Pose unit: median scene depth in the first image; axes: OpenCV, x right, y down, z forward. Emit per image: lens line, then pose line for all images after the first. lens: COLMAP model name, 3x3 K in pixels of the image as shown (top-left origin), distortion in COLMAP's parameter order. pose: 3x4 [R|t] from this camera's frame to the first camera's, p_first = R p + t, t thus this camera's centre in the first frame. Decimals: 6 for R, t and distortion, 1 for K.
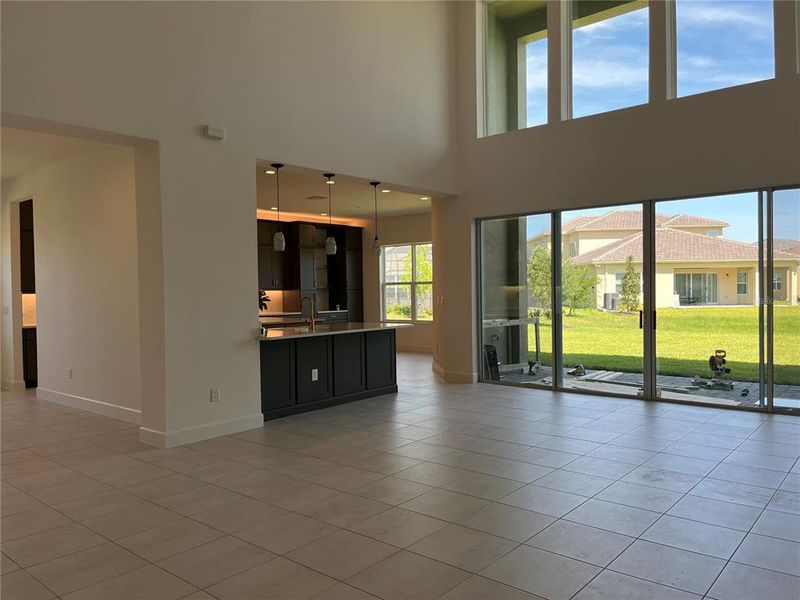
lens RADIAL K [[610.2, 0, 394.3], [0, 610.2, 300.5], [0, 0, 1]] dist [0.007915, -0.006005]
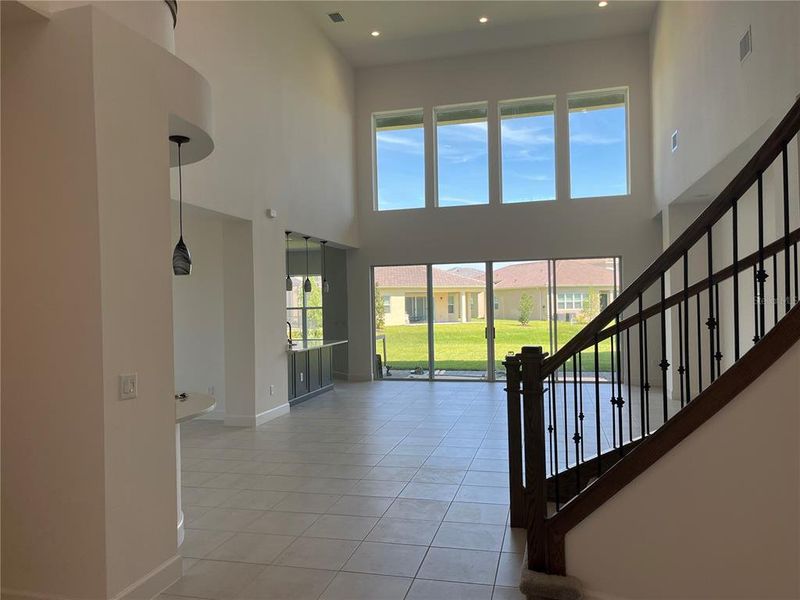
lens RADIAL K [[610.2, 0, 394.3], [0, 610.2, 300.5], [0, 0, 1]] dist [0.007915, -0.006005]
pose [[0.894703, -0.000280, 0.446661, -0.453275], [0.014938, 0.999459, -0.029297, -0.009786], [-0.446411, 0.032884, 0.894224, -0.297012]]
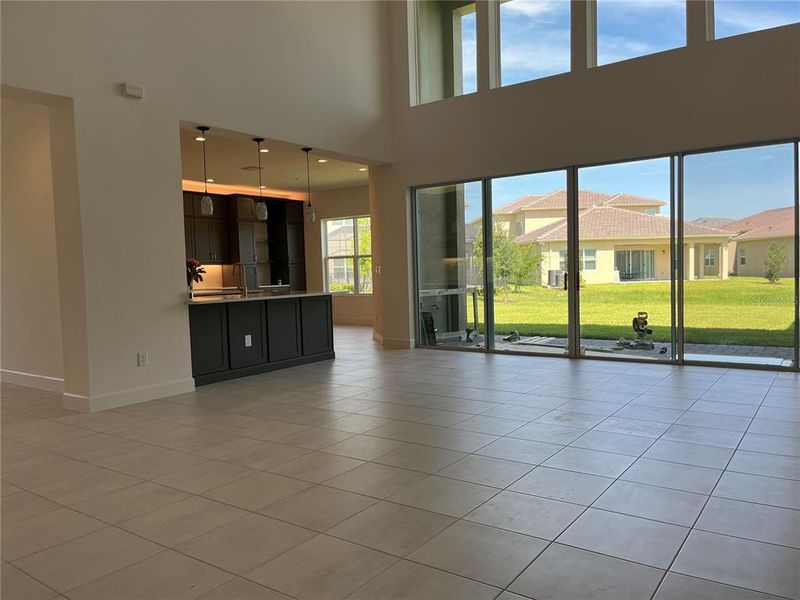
lens RADIAL K [[610.0, 0, 402.8], [0, 610.0, 305.4], [0, 0, 1]] dist [0.011713, 0.002987]
pose [[0.995781, -0.018837, 0.089803, 0.025881], [0.015547, 0.999187, 0.037195, 0.023993], [-0.090431, -0.035642, 0.995265, -0.014435]]
